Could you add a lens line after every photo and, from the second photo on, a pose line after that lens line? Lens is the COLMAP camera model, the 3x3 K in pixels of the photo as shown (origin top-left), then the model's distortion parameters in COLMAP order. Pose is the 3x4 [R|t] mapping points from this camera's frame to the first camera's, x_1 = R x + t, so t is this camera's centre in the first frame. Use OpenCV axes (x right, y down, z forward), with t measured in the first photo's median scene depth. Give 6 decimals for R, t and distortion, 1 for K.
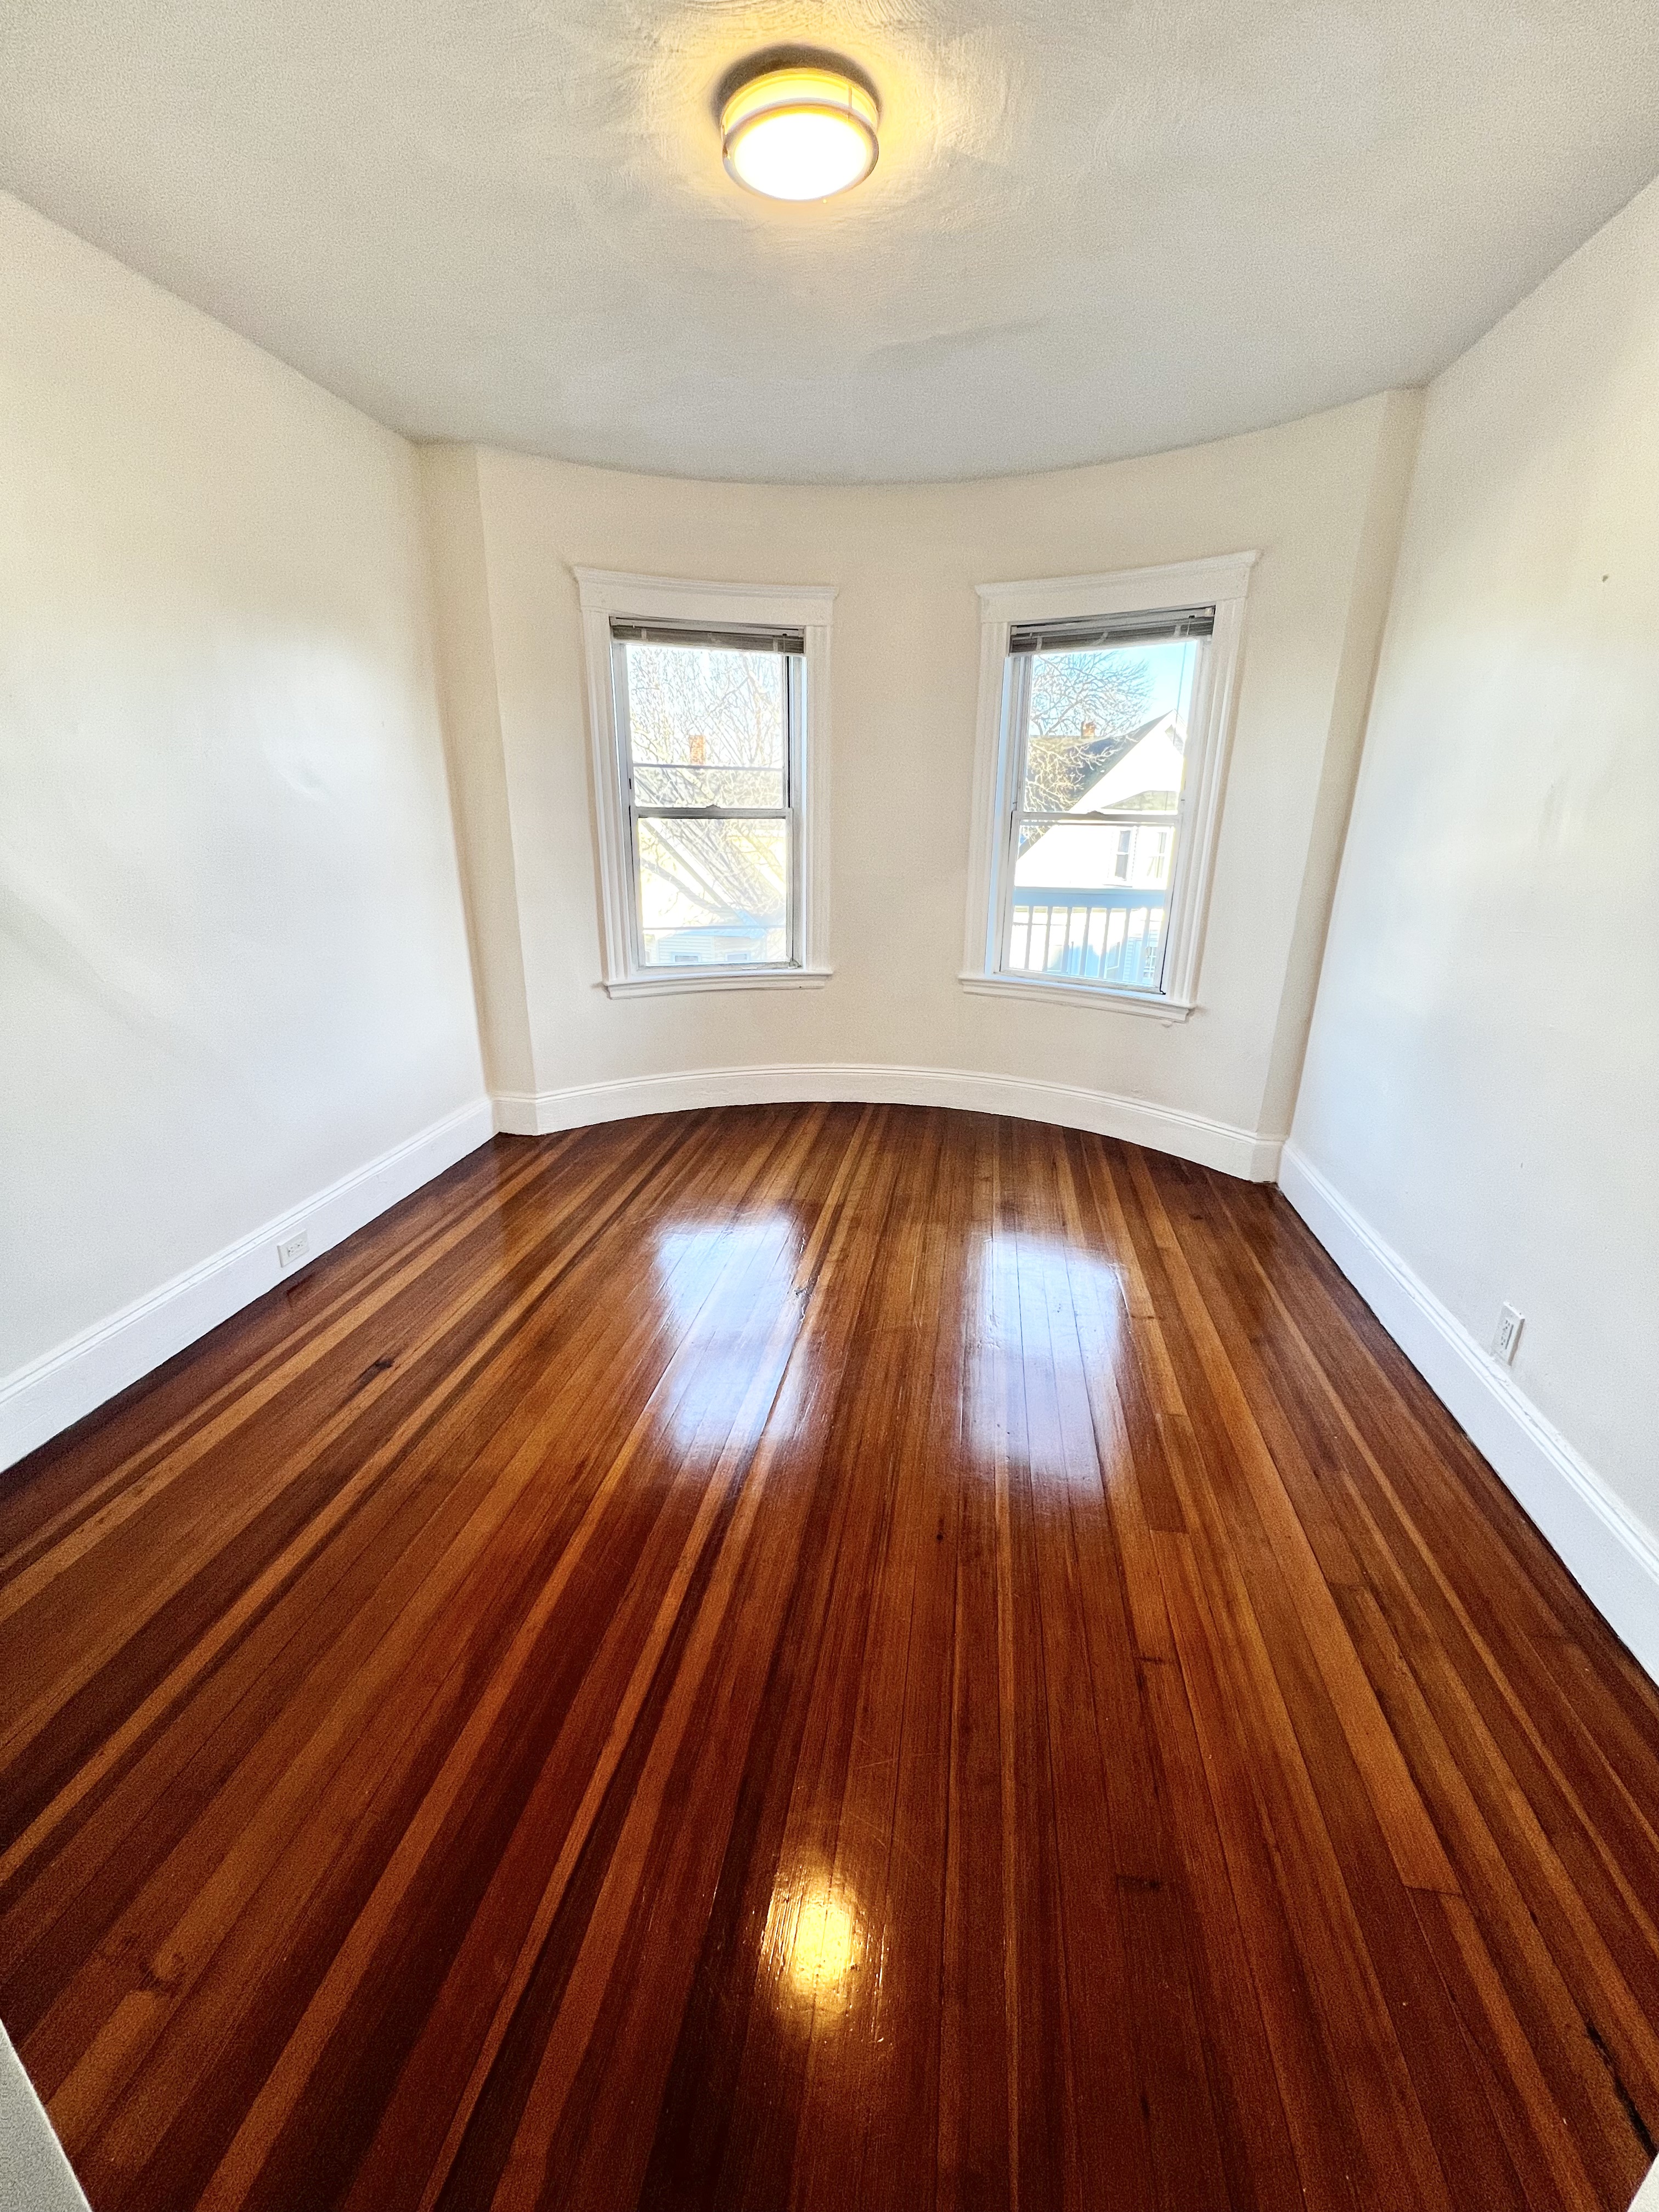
lens RADIAL K [[888.9, 0, 824.7], [0, 888.9, 1102.8], [0, 0, 1]] dist [-0.003450, 0.000328]
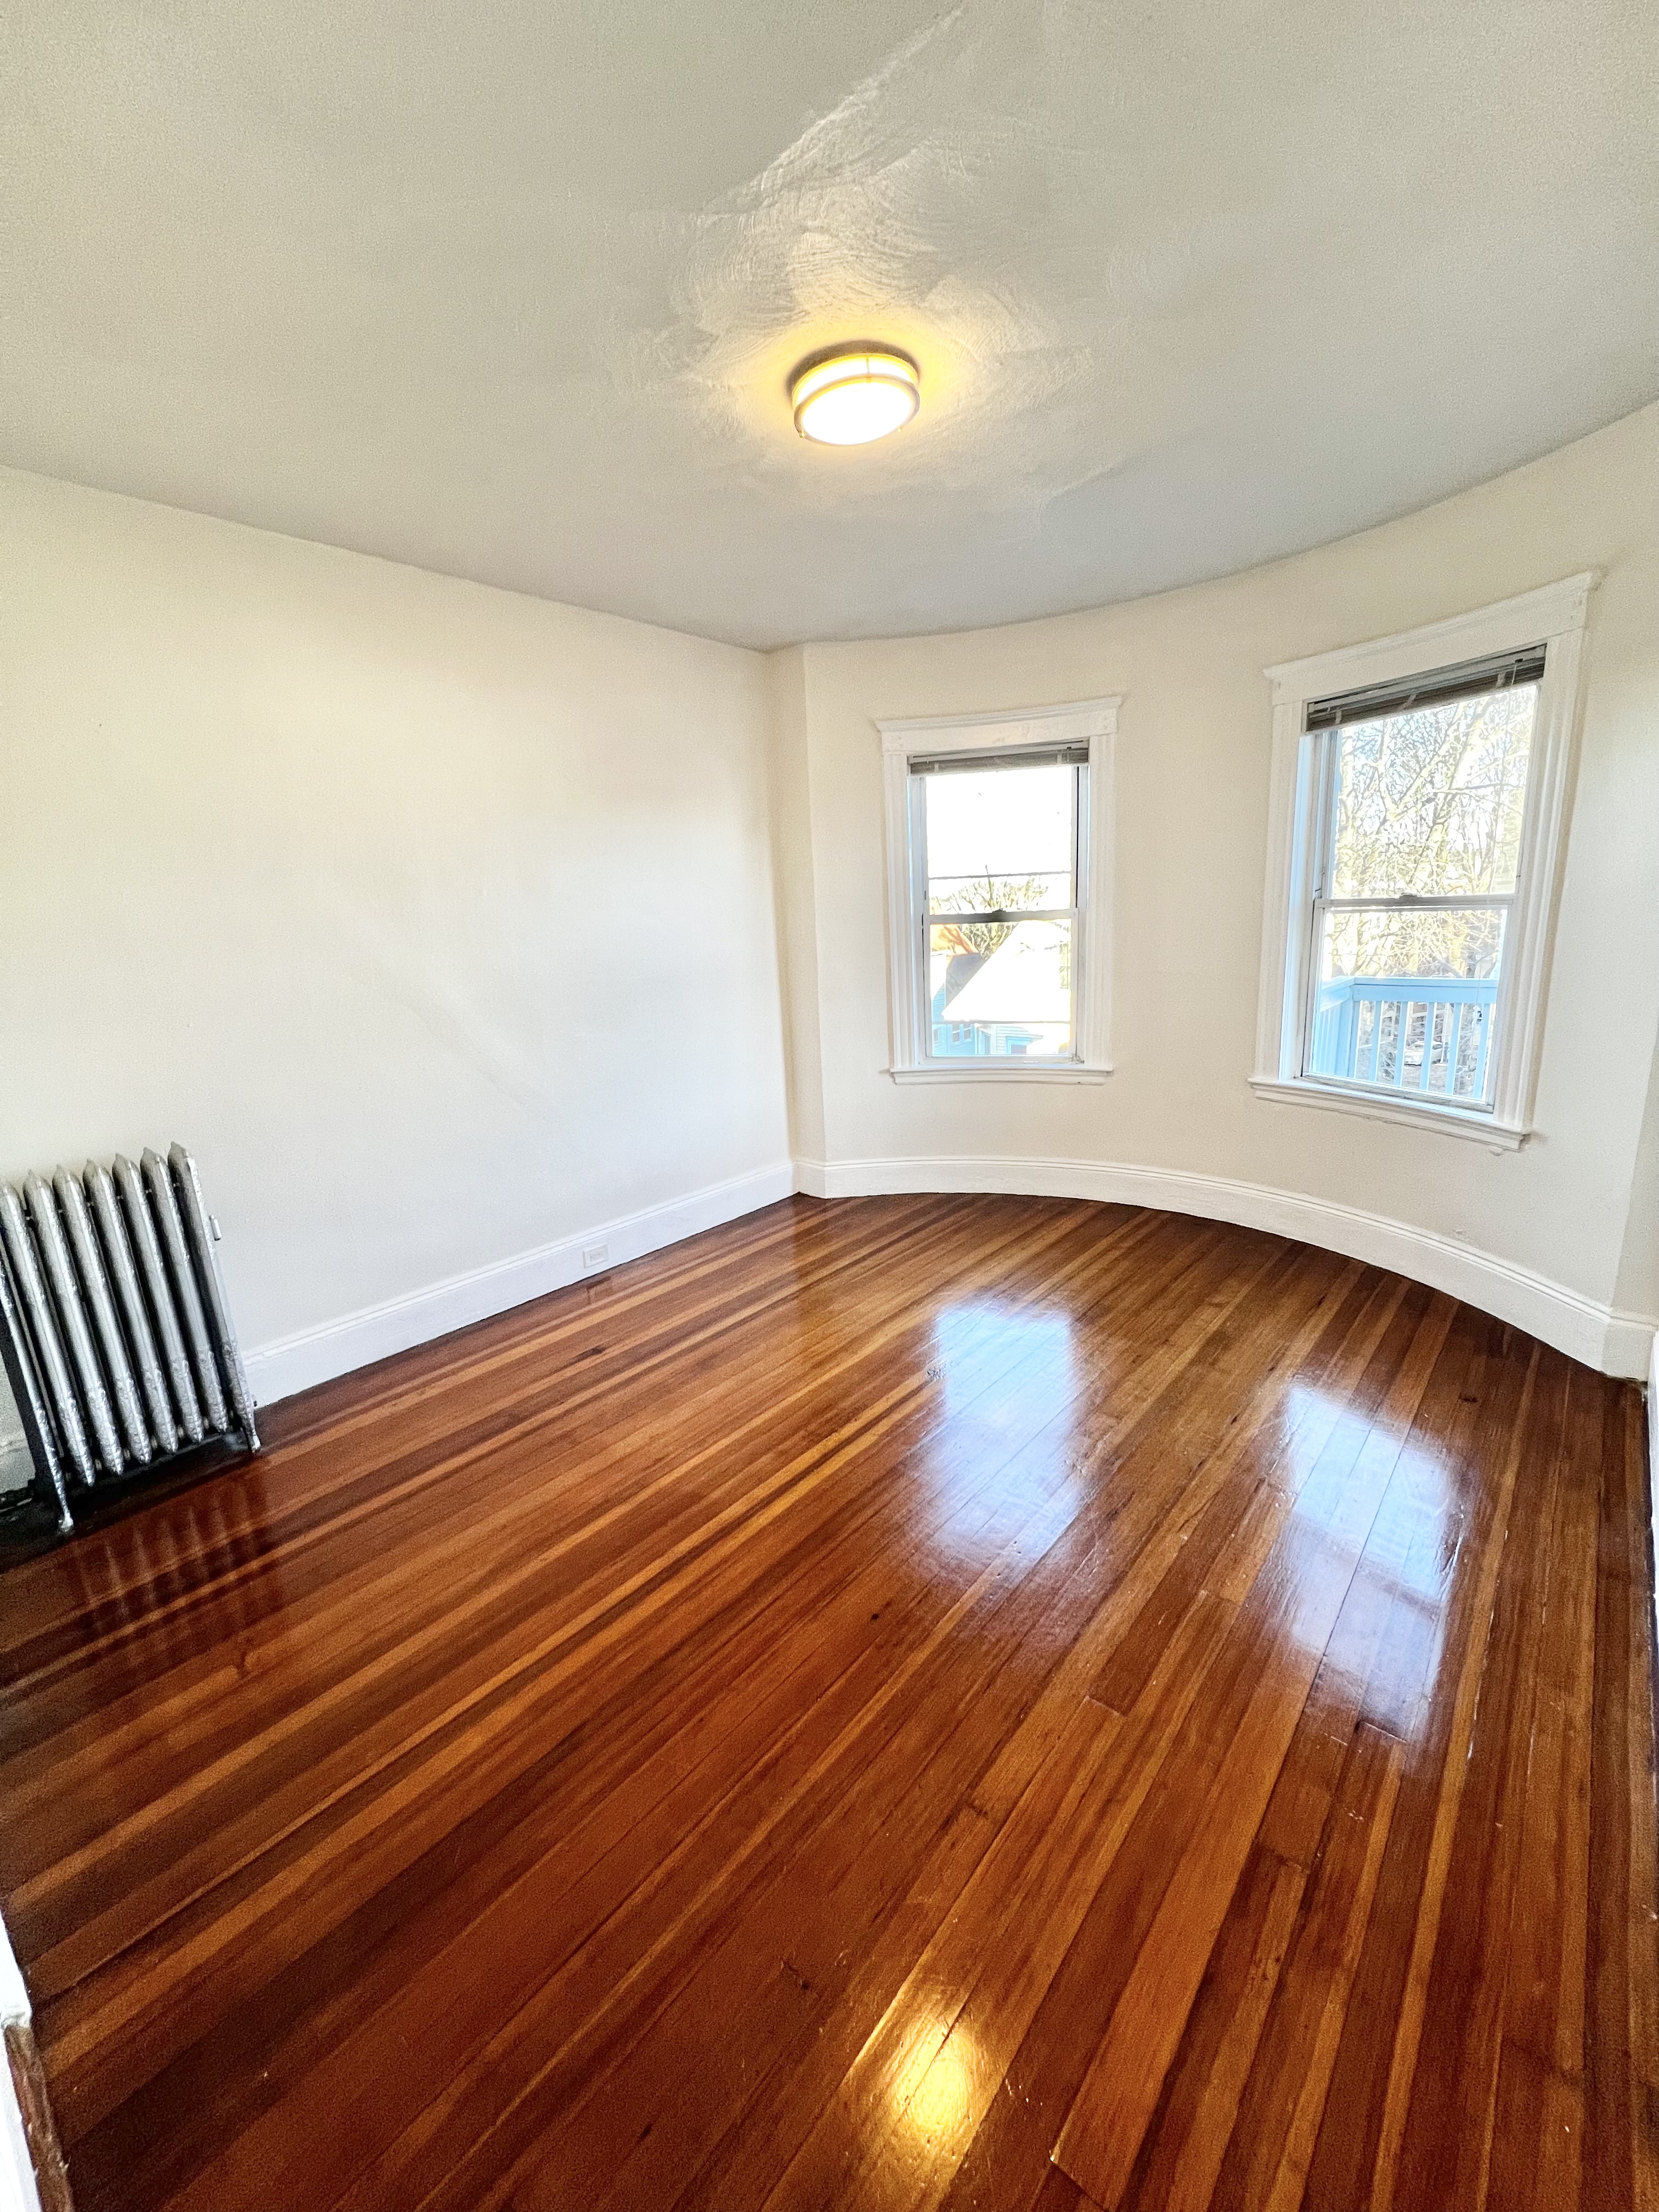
lens RADIAL K [[879.6, 0, 823.2], [0, 879.6, 1101.2], [0, 0, 1]] dist [-0.001518, -0.000121]
pose [[0.850784, 0.062538, -0.521781, 0.295862], [-0.114396, 0.991123, -0.067737, -0.012094], [0.512913, 0.117319, 0.850386, 0.020729]]
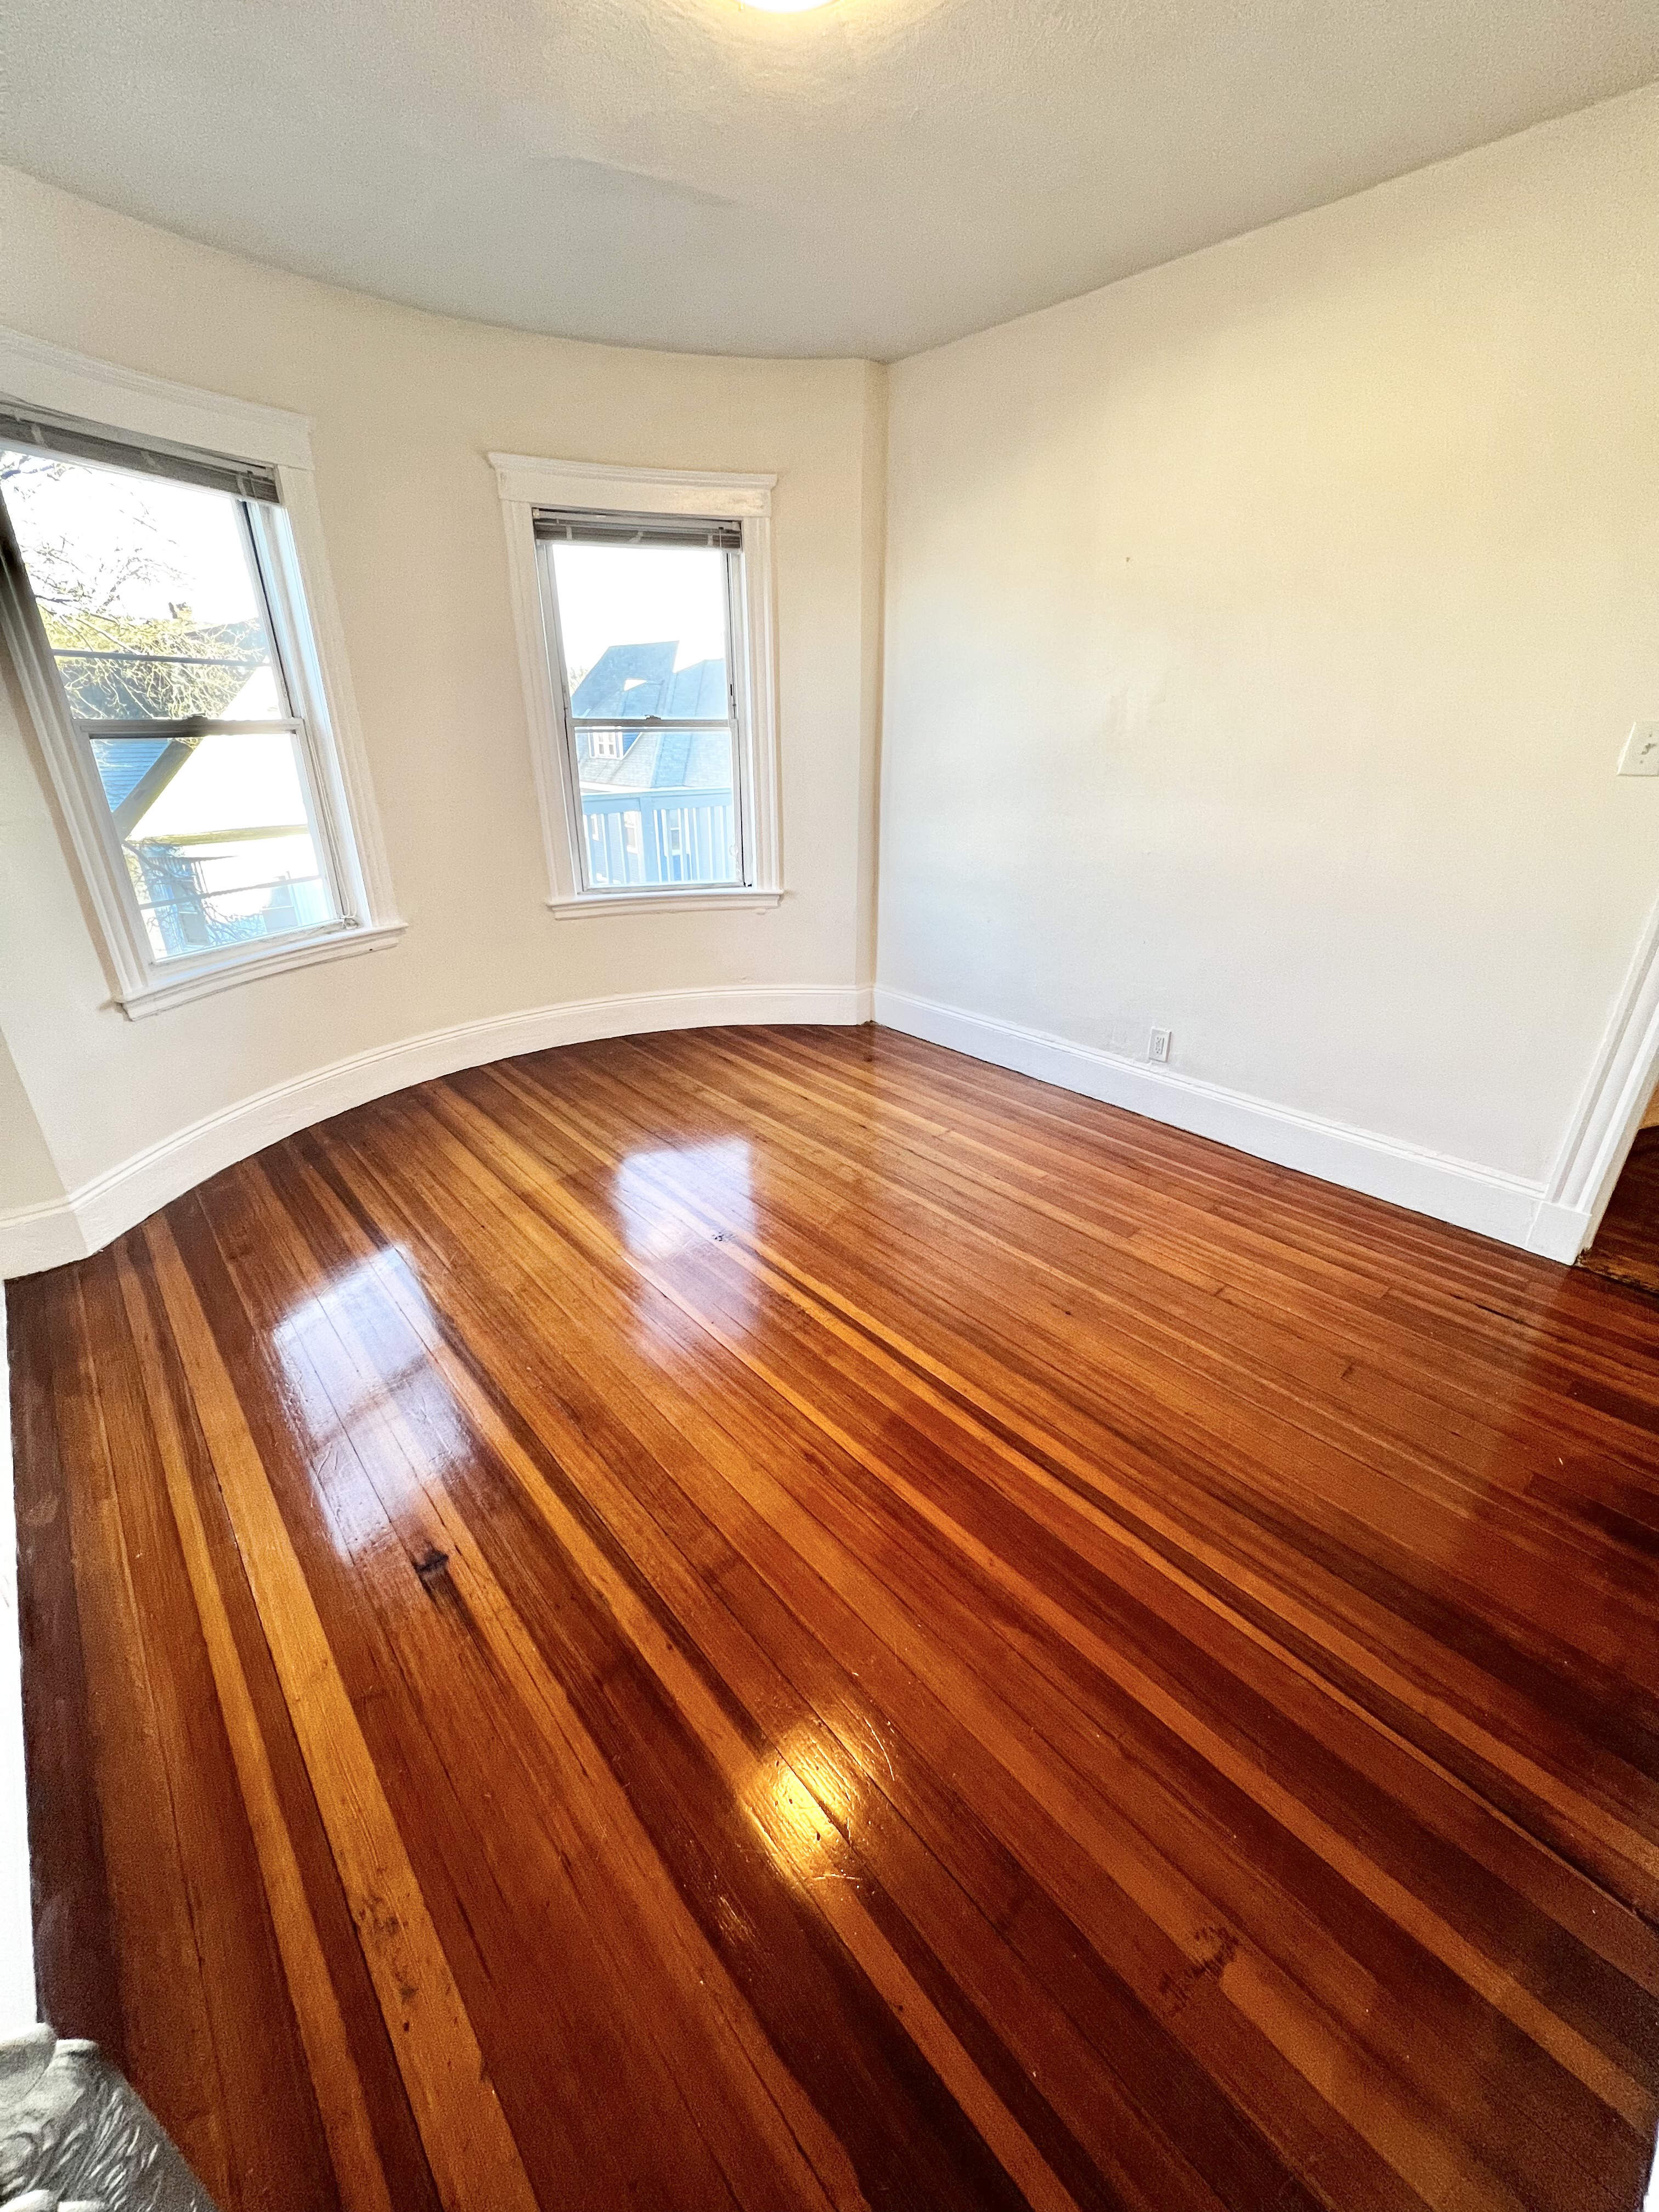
lens RADIAL K [[891.7, 0, 829.5], [0, 891.7, 1106.0], [0, 0, 1]] dist [-0.003355, -0.000168]
pose [[0.627672, -0.323118, 0.708253, -0.463211], [0.251823, 0.945151, 0.208024, -0.073265], [-0.736623, 0.047784, 0.674613, 0.196356]]
